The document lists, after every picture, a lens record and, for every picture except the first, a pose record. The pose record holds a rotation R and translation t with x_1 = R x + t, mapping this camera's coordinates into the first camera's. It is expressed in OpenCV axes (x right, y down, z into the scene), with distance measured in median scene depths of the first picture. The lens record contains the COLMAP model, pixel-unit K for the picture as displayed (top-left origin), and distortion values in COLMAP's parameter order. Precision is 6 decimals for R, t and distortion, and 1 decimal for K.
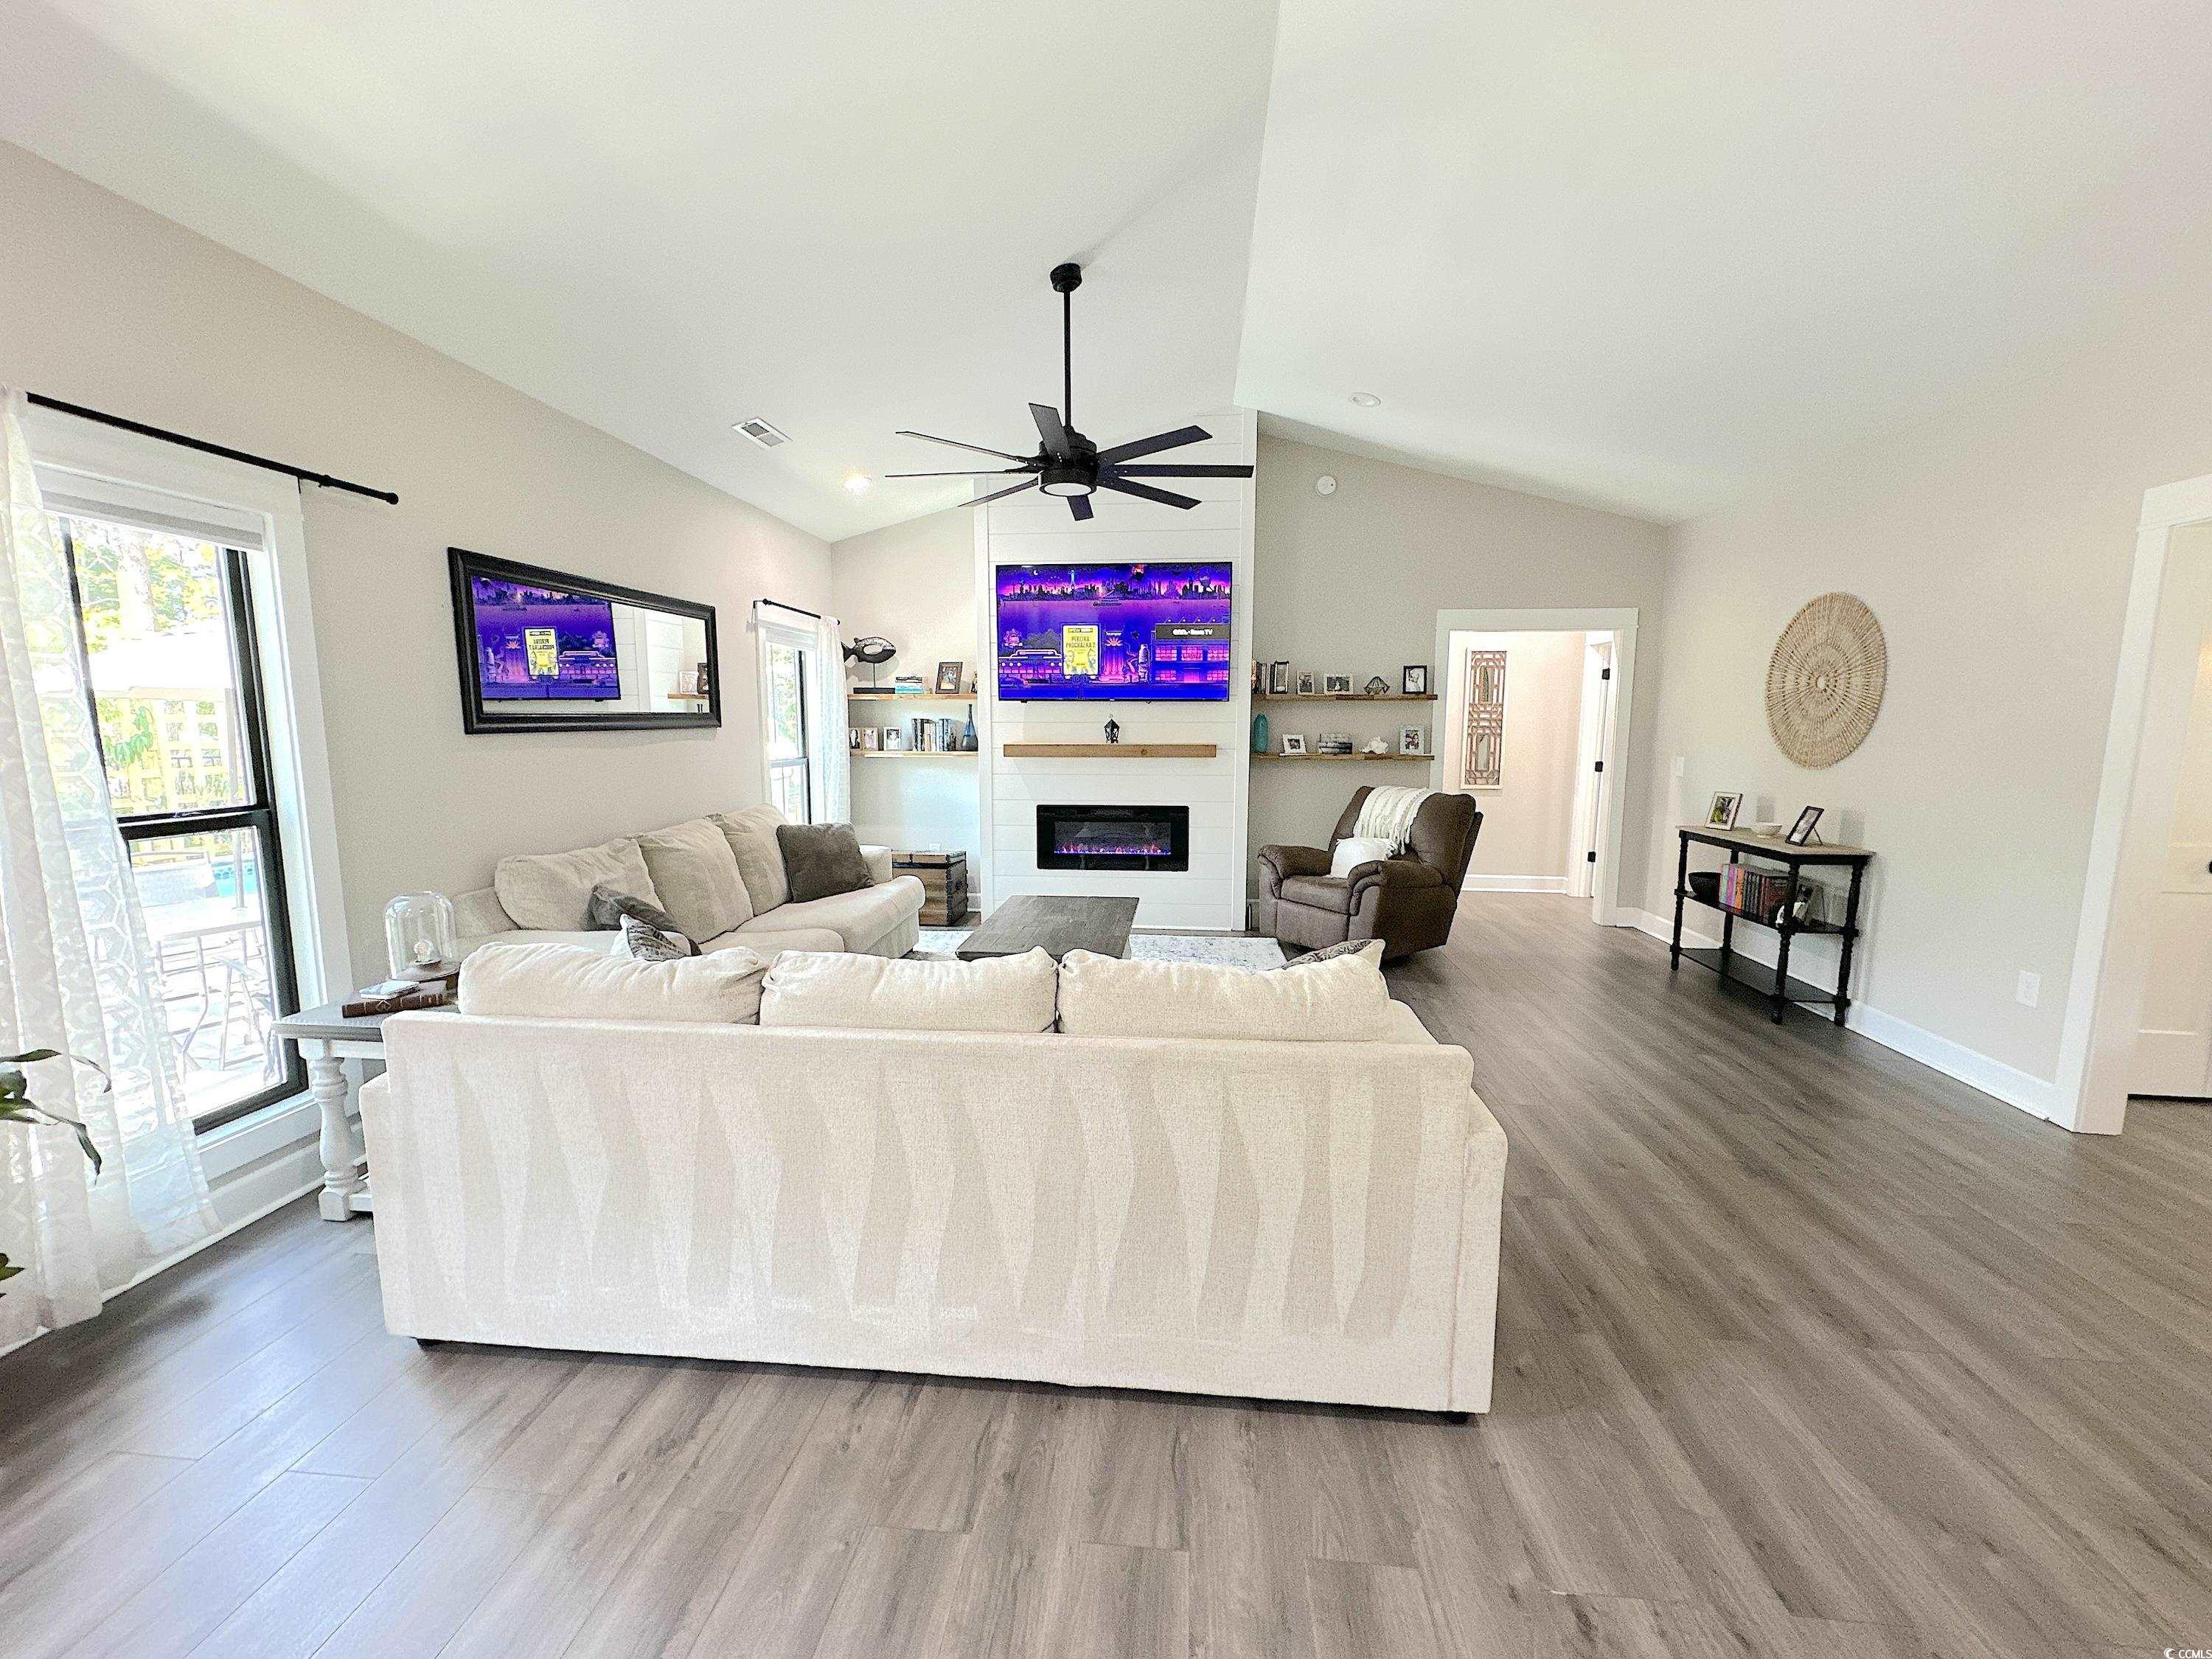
lens RADIAL K [[882.1, 0, 1103.6], [0, 882.1, 835.5], [0, 0, 1]] dist [-0.000649, -0.000101]
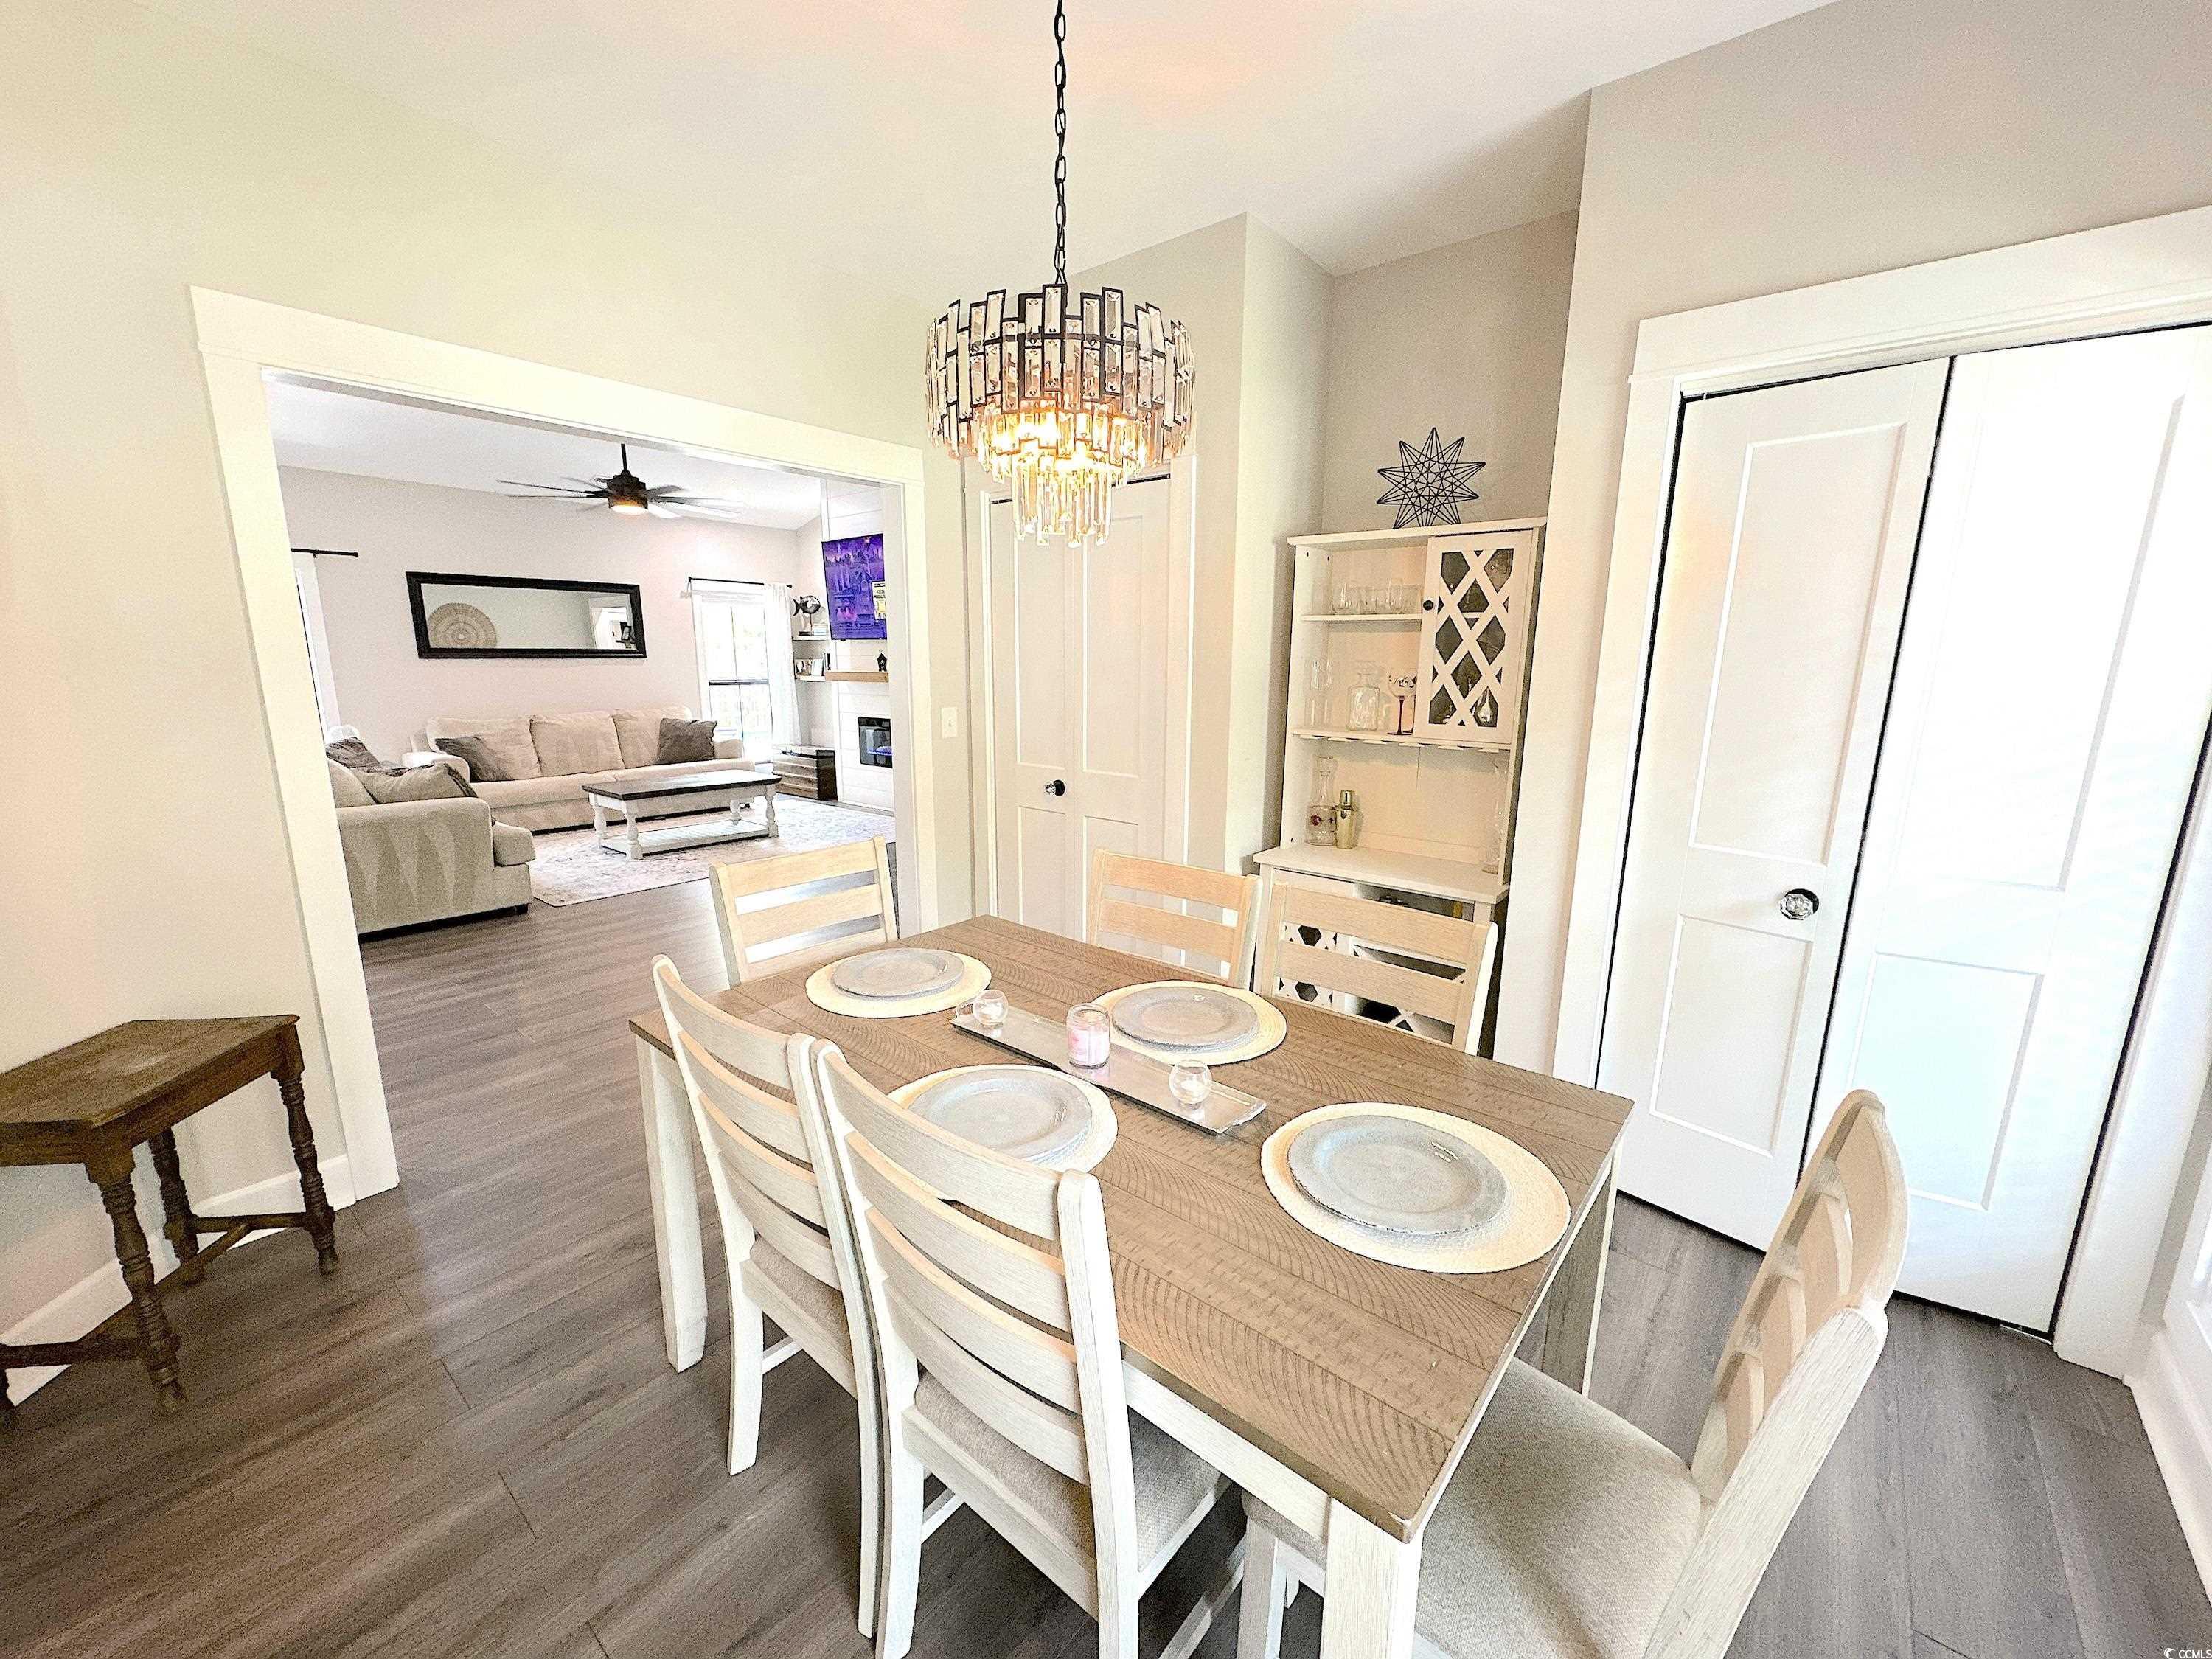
lens RADIAL K [[882.1, 0, 1102.4], [0, 882.1, 830.5], [0, 0, 1]] dist [-0.000649, -0.000101]
pose [[0.823581, 0.111480, -0.556135, 1.095503], [-0.076985, 0.993392, 0.085123, -0.005215], [0.561950, -0.027292, 0.826721, 0.082026]]
